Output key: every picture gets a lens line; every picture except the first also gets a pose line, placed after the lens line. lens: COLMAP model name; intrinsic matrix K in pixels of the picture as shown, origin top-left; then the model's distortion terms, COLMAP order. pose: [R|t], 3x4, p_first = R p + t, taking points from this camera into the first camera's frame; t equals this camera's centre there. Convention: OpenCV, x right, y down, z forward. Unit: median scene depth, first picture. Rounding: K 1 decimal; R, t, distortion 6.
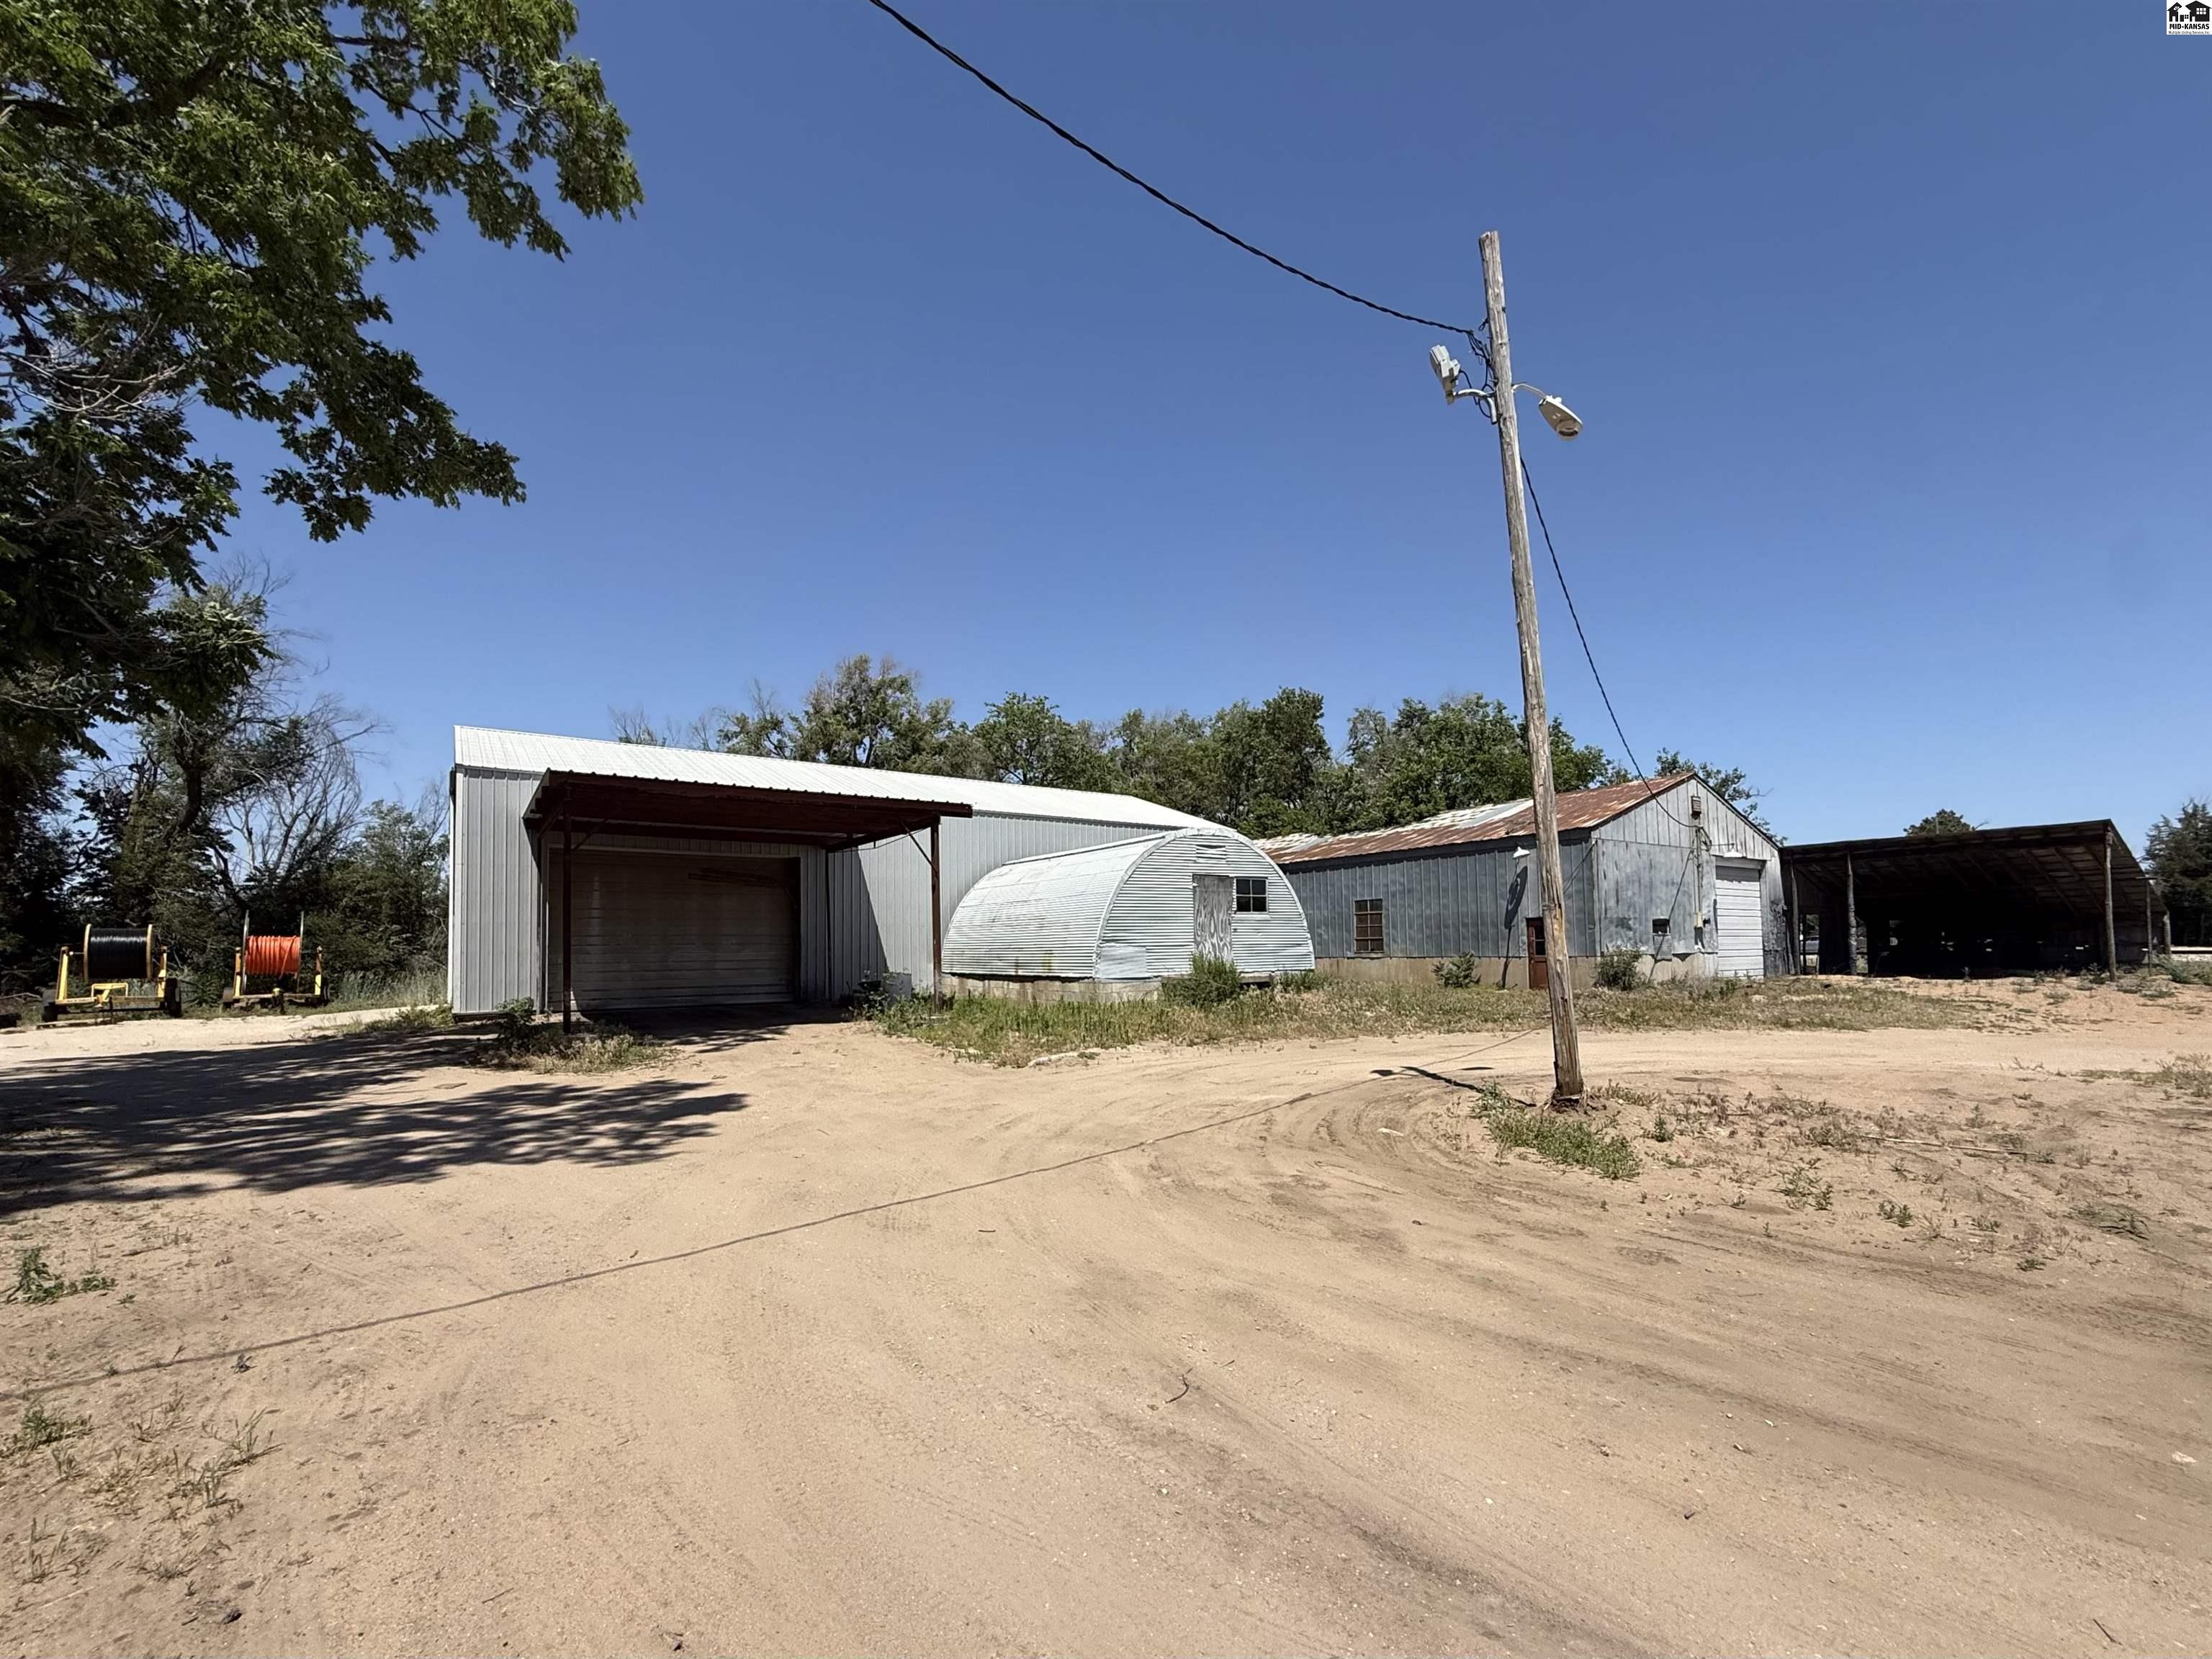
lens RADIAL K [[952.9, 0, 1084.2], [0, 952.9, 917.5], [0, 0, 1]] dist [0.000233, 0.000085]
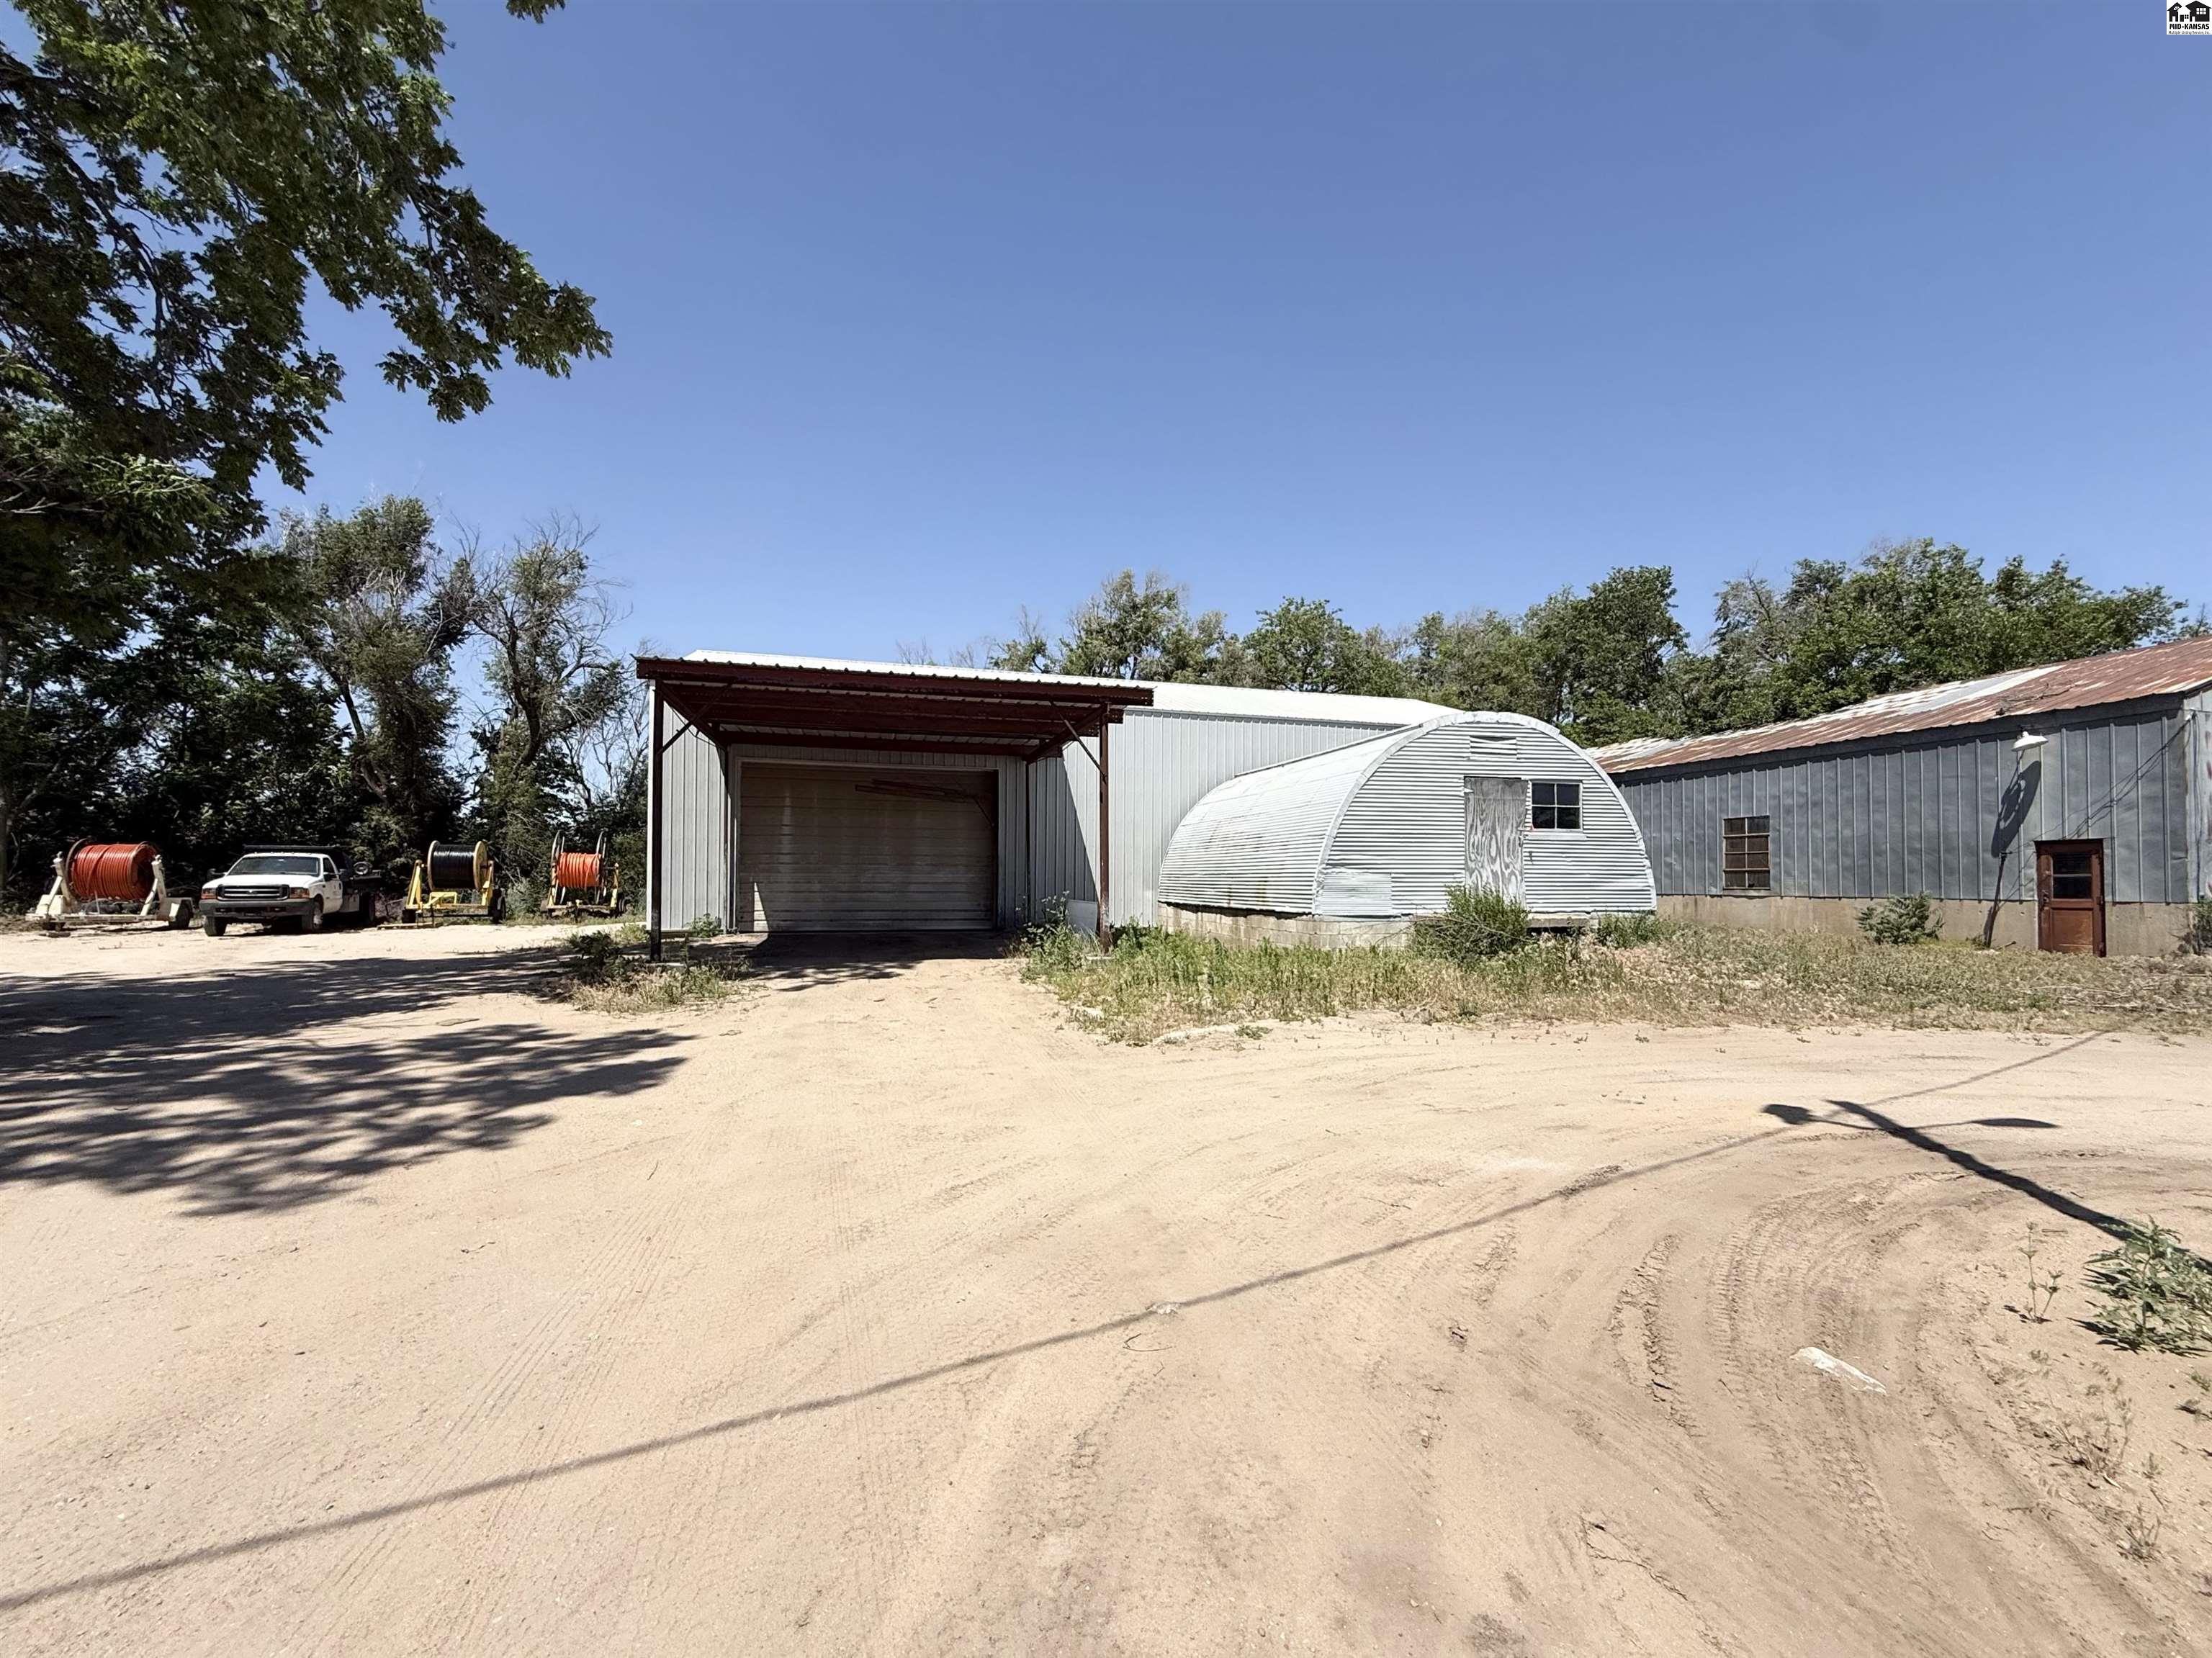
lens RADIAL K [[890.2, 0, 1088.4], [0, 890.2, 872.8], [0, 0, 1]] dist [0.000087, -0.000099]
pose [[0.942537, 0.015159, -0.333757, 0.064398], [-0.006181, 0.999590, 0.027946, 0.010246], [0.334044, -0.024277, 0.942245, 0.235879]]
